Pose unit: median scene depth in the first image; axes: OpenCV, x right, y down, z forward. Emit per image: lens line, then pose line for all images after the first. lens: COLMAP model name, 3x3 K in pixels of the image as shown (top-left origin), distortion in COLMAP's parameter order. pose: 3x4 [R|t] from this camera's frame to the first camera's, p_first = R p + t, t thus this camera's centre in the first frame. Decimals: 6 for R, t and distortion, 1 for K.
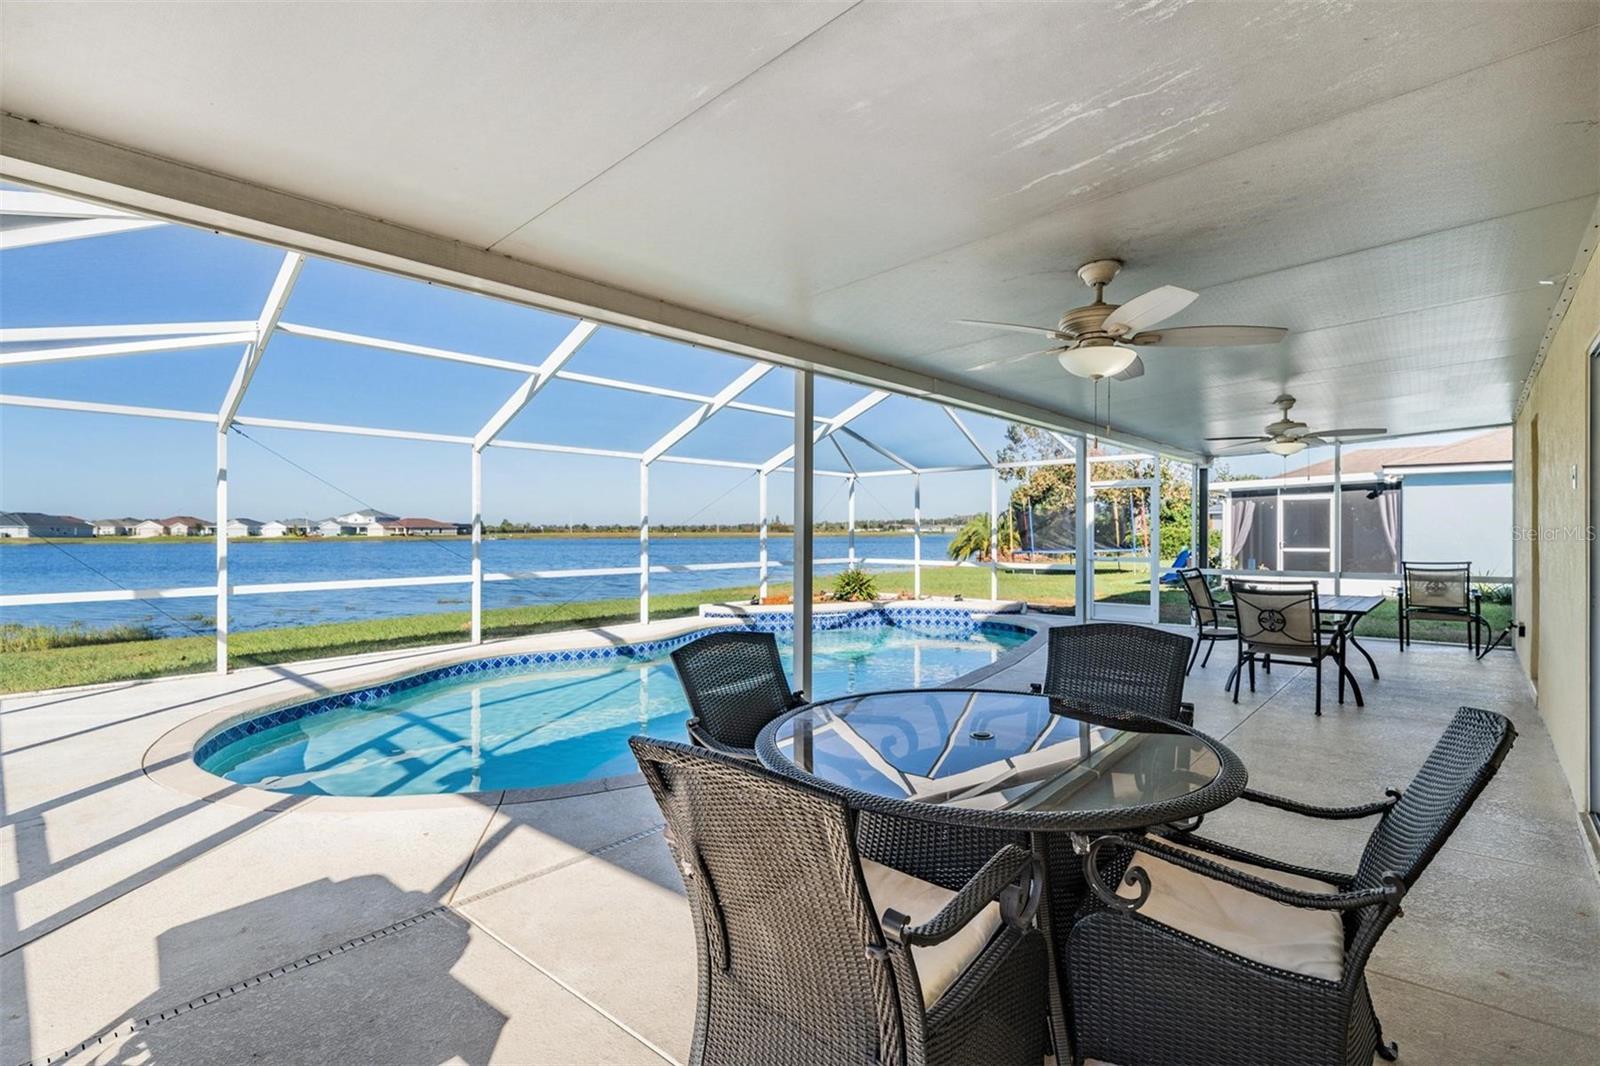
lens RADIAL K [[737.0, 0, 795.0], [0, 737.0, 529.7], [0, 0, 1]] dist [-0.001817, 0.001630]
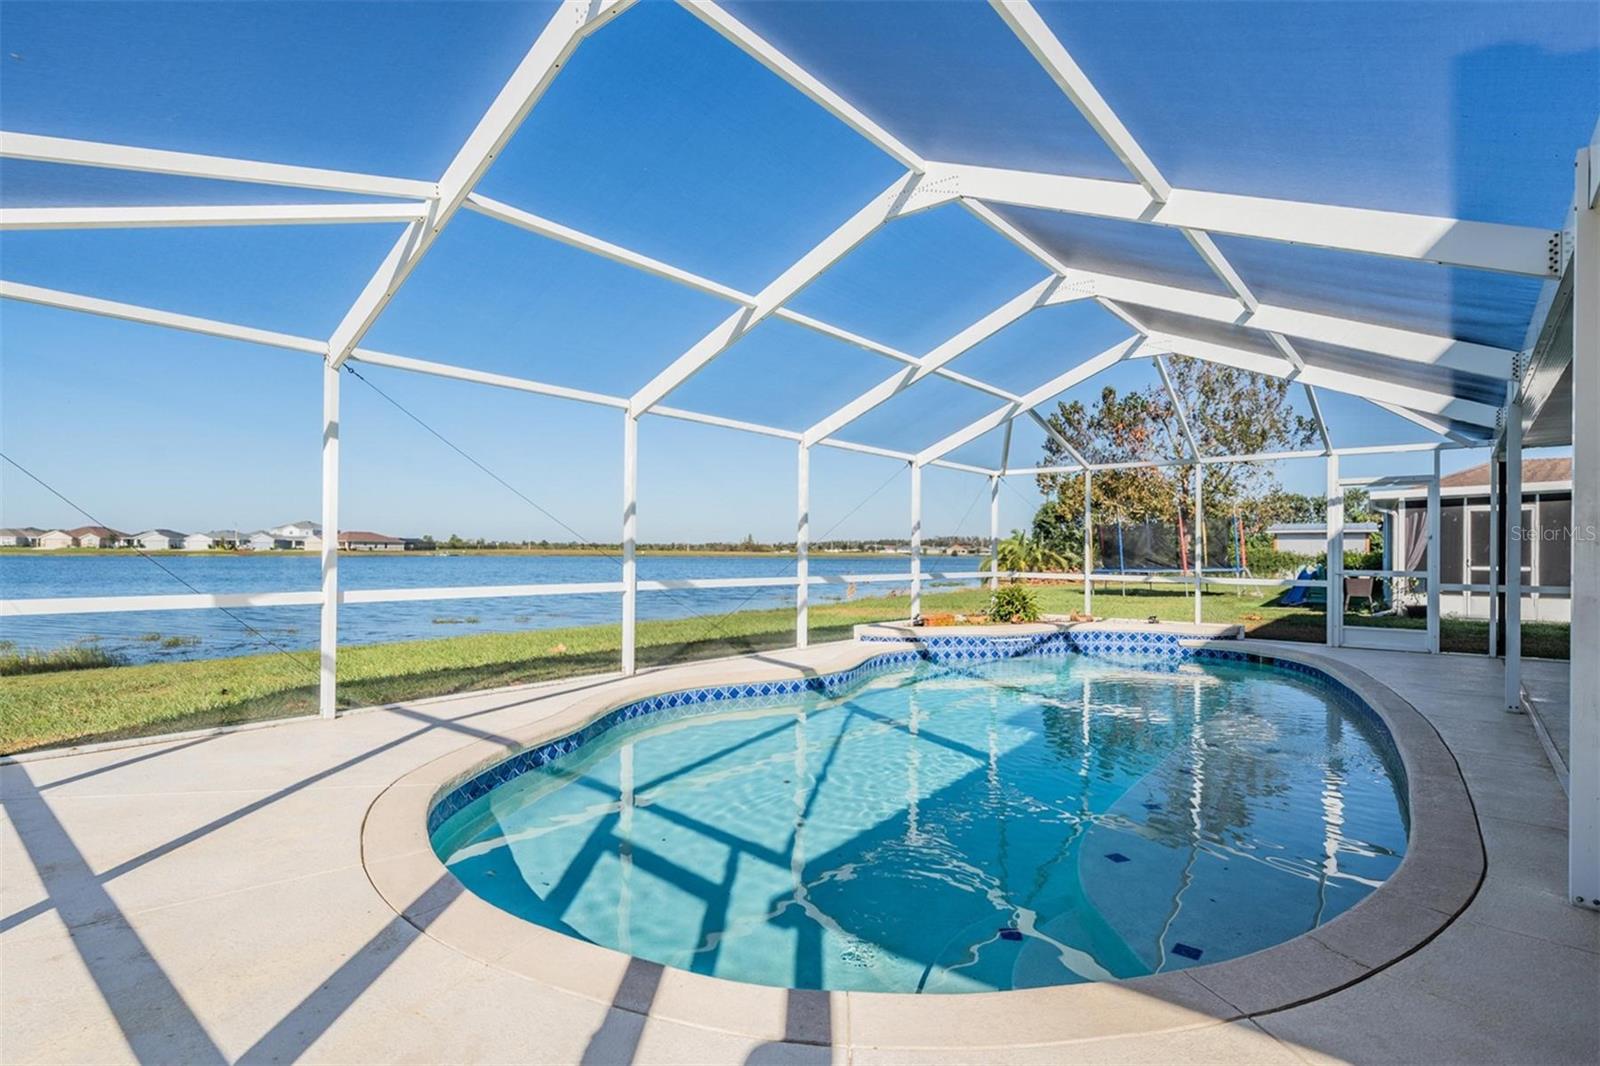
lens RADIAL K [[775.1, 0, 795.5], [0, 775.1, 536.6], [0, 0, 1]] dist [0.003406, 0.001087]
pose [[0.999028, 0.012850, 0.042168, -0.223890], [-0.012119, 0.999773, -0.017533, 0.019782], [-0.042384, 0.017005, 0.998957, 0.150050]]
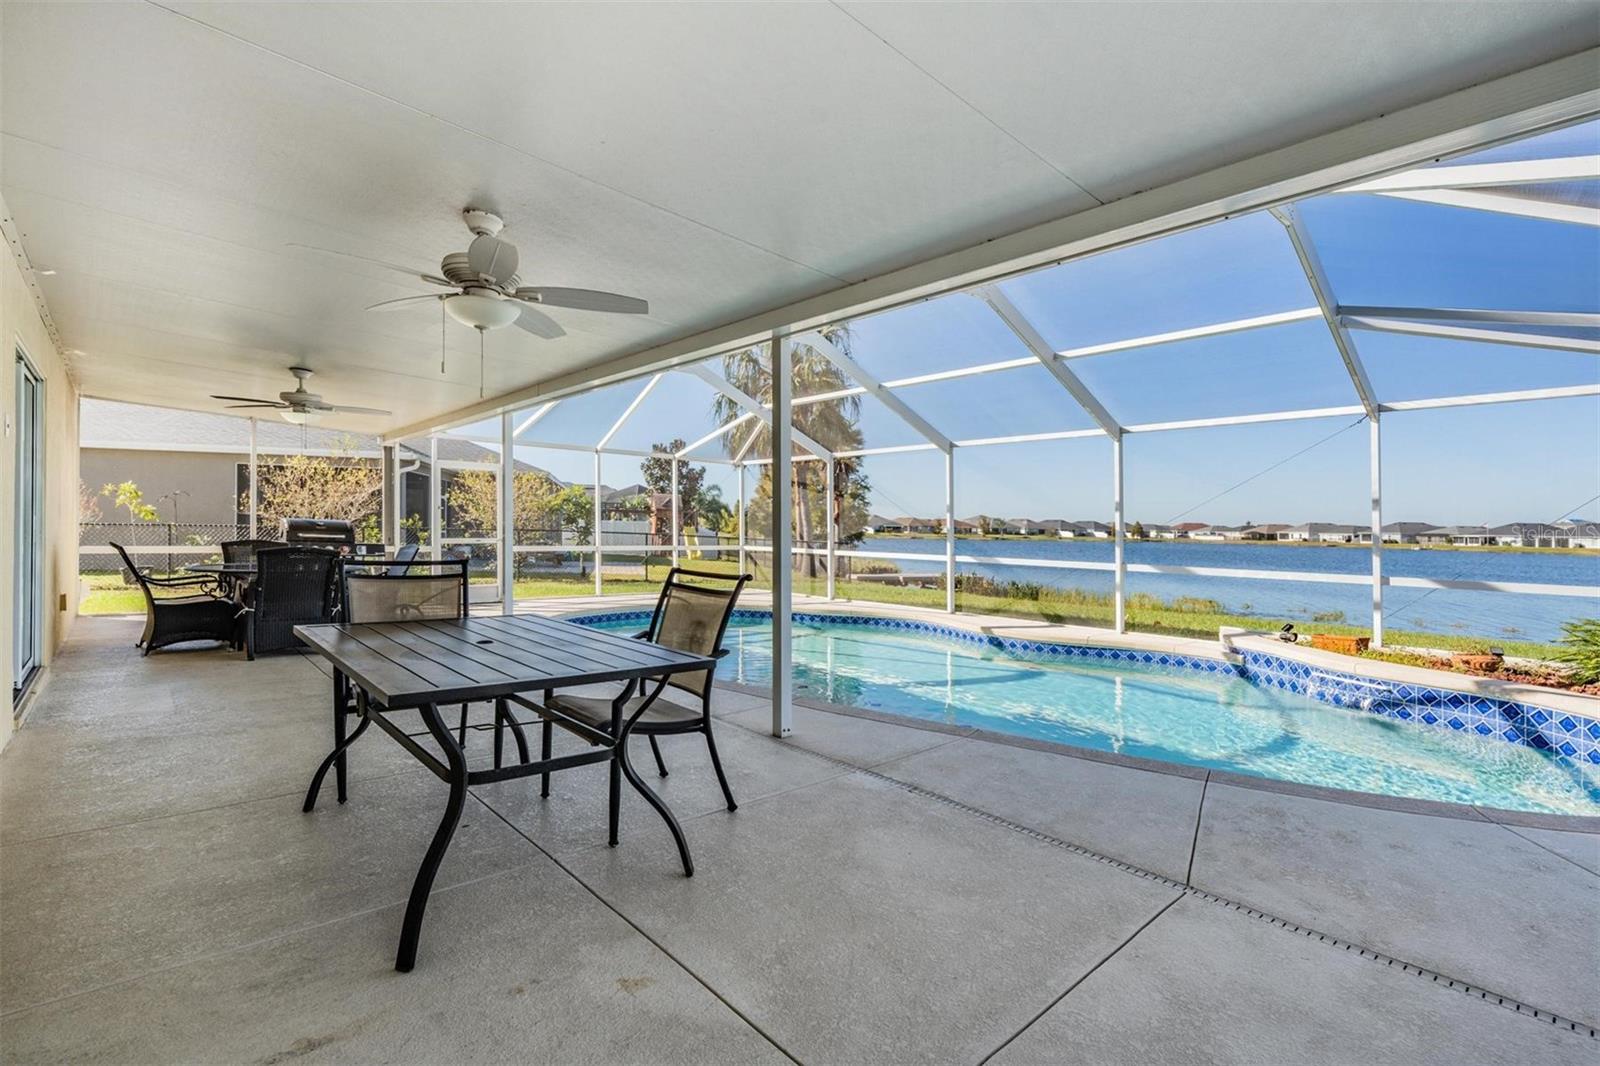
lens RADIAL K [[737.0, 0, 779.2], [0, 737.0, 522.3], [0, 0, 1]] dist [-0.001817, 0.001630]
pose [[-0.104868, -0.006619, -0.994464, 0.581420], [-0.018436, 0.999819, -0.004710, 0.015362], [0.994315, 0.017840, -0.104971, 0.638320]]
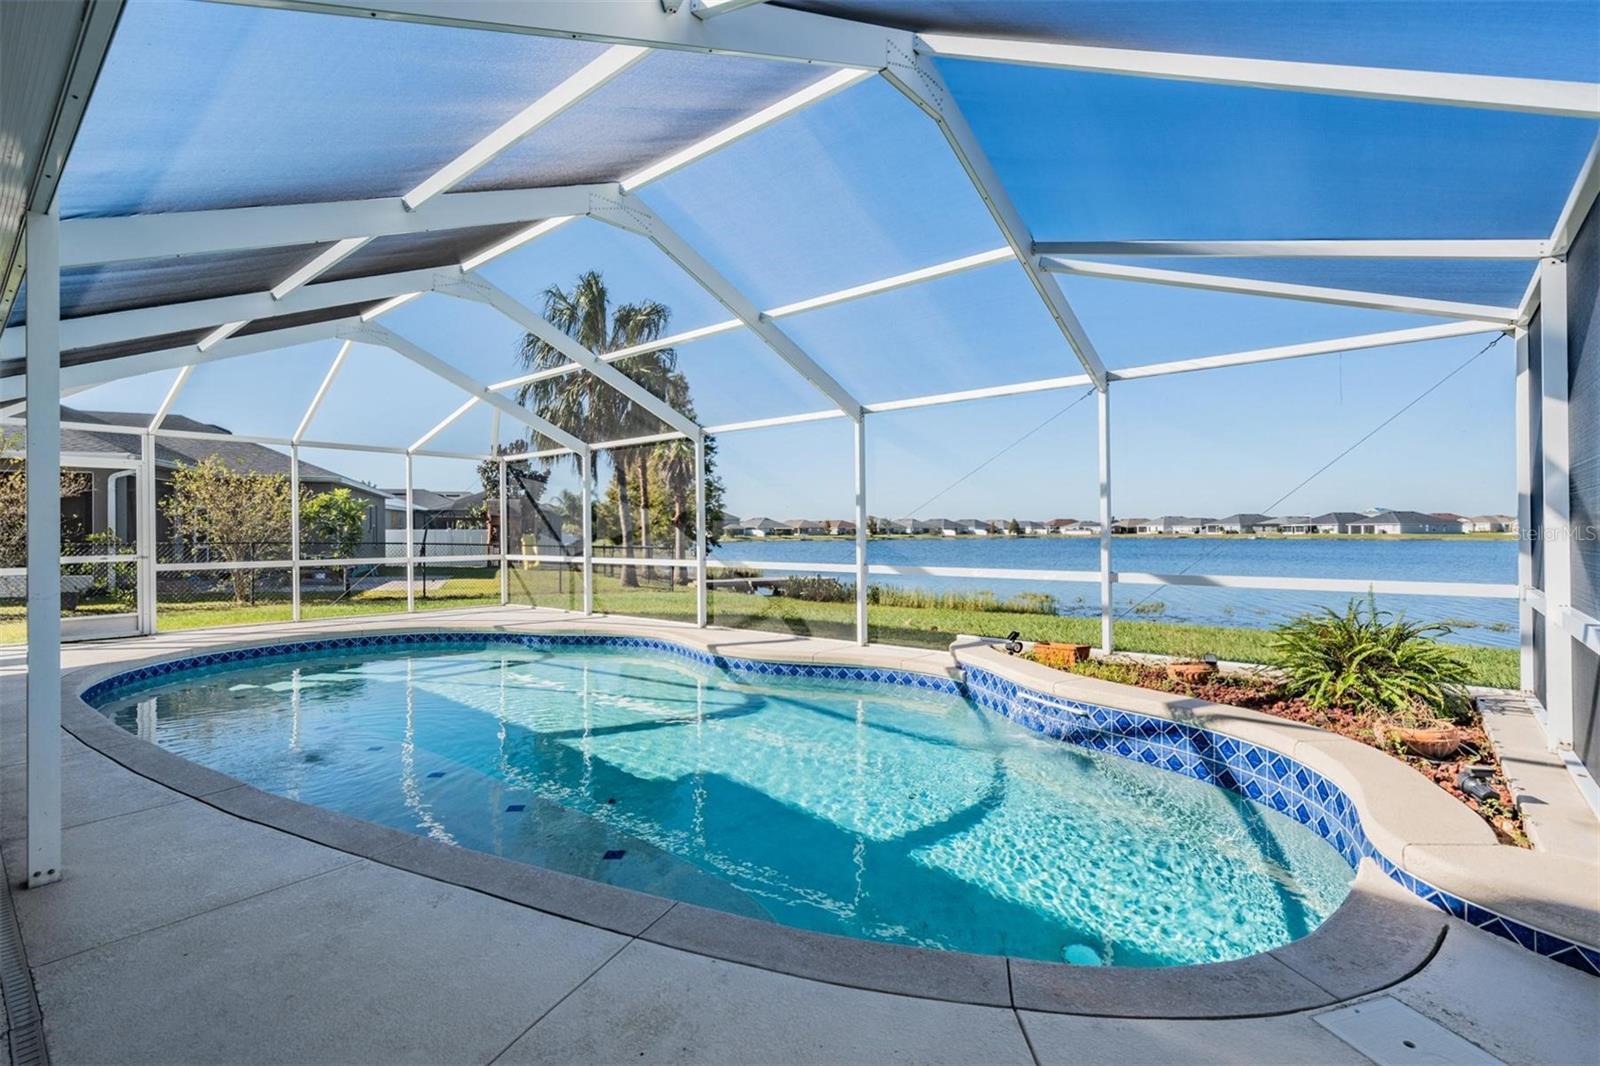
lens RADIAL K [[737.0, 0, 783.3], [0, 737.0, 535.9], [0, 0, 1]] dist [-0.001817, 0.001630]
pose [[0.036270, 0.006953, -0.999318, 0.445553], [0.005718, 0.999958, 0.007165, 0.016759], [0.999326, -0.005974, 0.036228, 0.810313]]
